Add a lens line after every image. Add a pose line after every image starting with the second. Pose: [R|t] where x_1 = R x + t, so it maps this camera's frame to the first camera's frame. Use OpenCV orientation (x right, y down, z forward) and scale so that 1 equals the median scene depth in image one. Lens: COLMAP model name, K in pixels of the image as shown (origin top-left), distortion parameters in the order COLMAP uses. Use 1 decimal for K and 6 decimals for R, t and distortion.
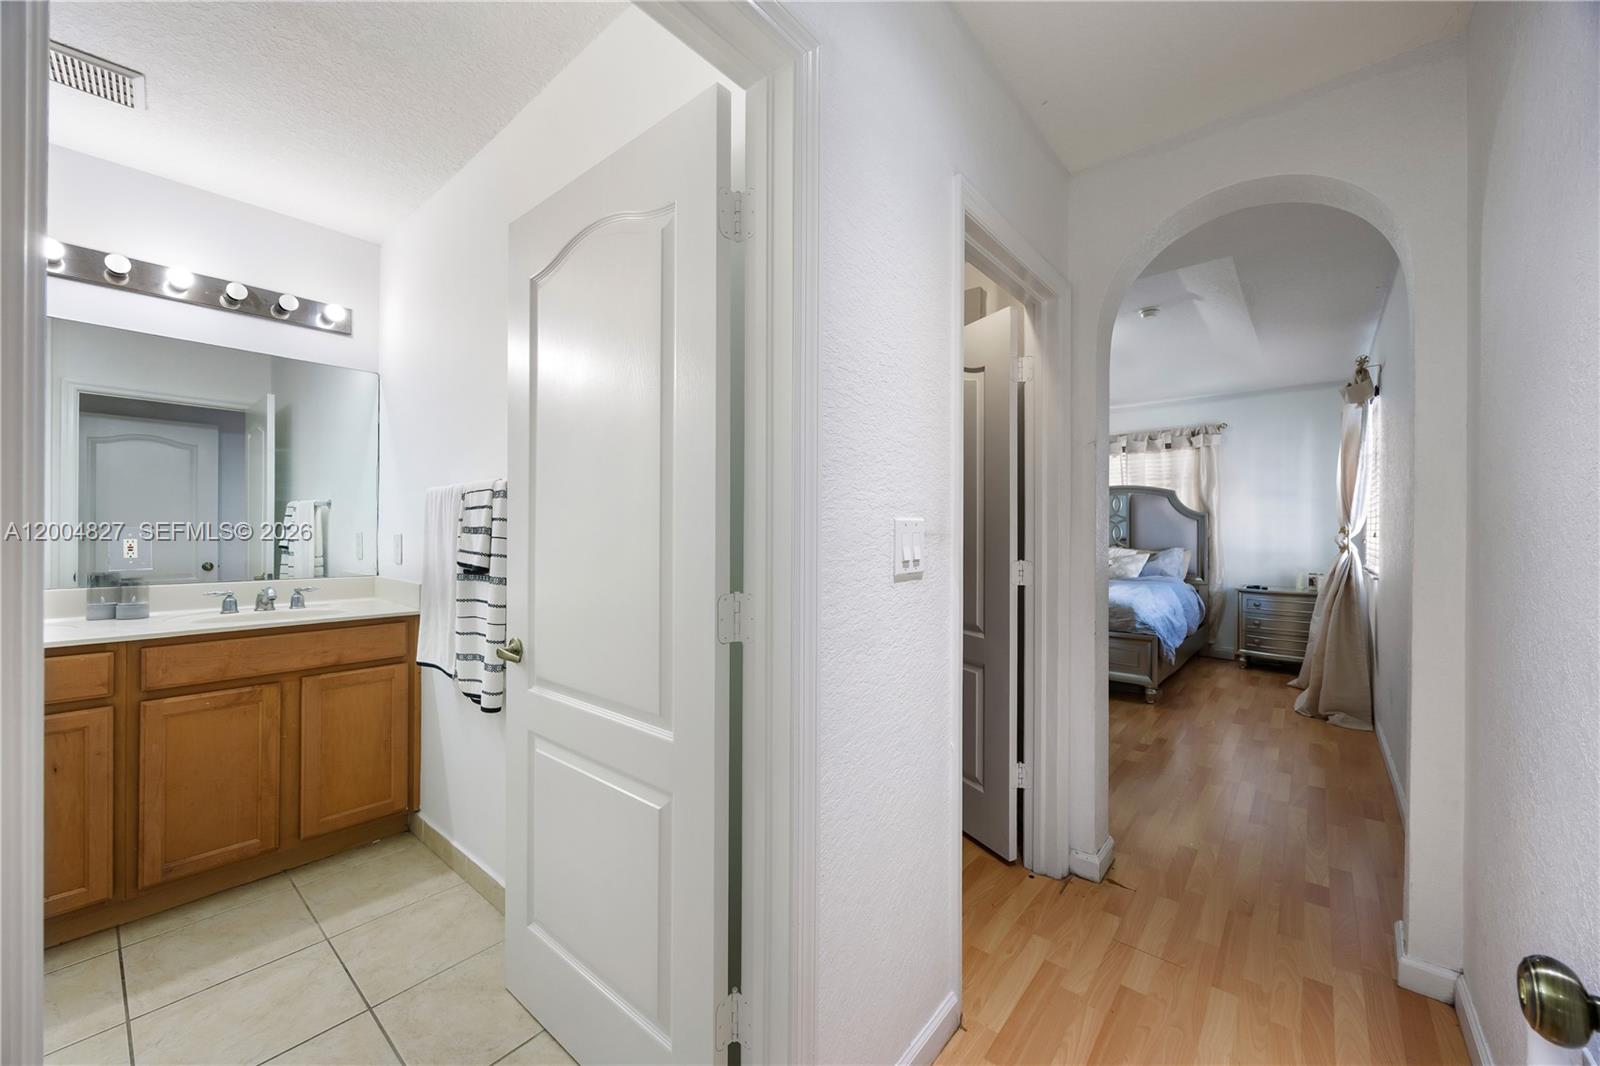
lens RADIAL K [[609.4, 0, 796.3], [0, 609.4, 530.2], [0, 0, 1]] dist [-0.000314, 0.000099]
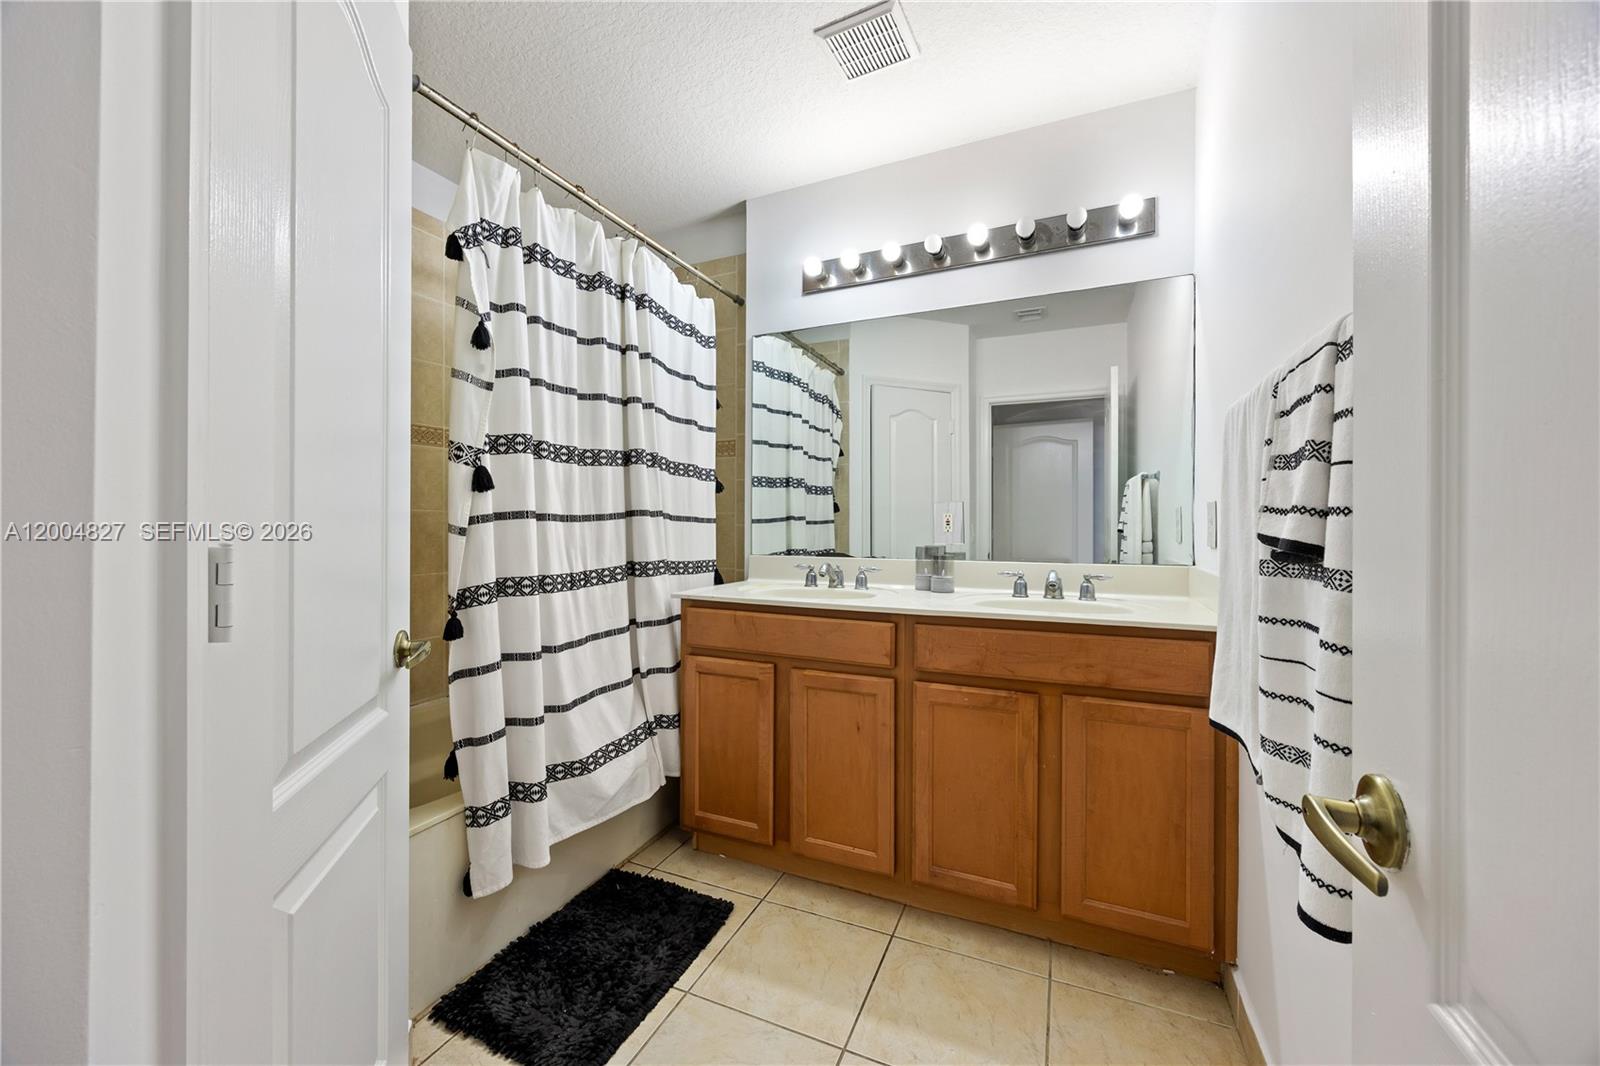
lens RADIAL K [[609.4, 0, 796.3], [0, 609.4, 530.2], [0, 0, 1]] dist [-0.000314, 0.000099]
pose [[0.279561, -0.002488, -0.960125, -0.447399], [0.003321, 0.999993, -0.001624, 0.100774], [0.960122, -0.002734, 0.279567, 1.121927]]
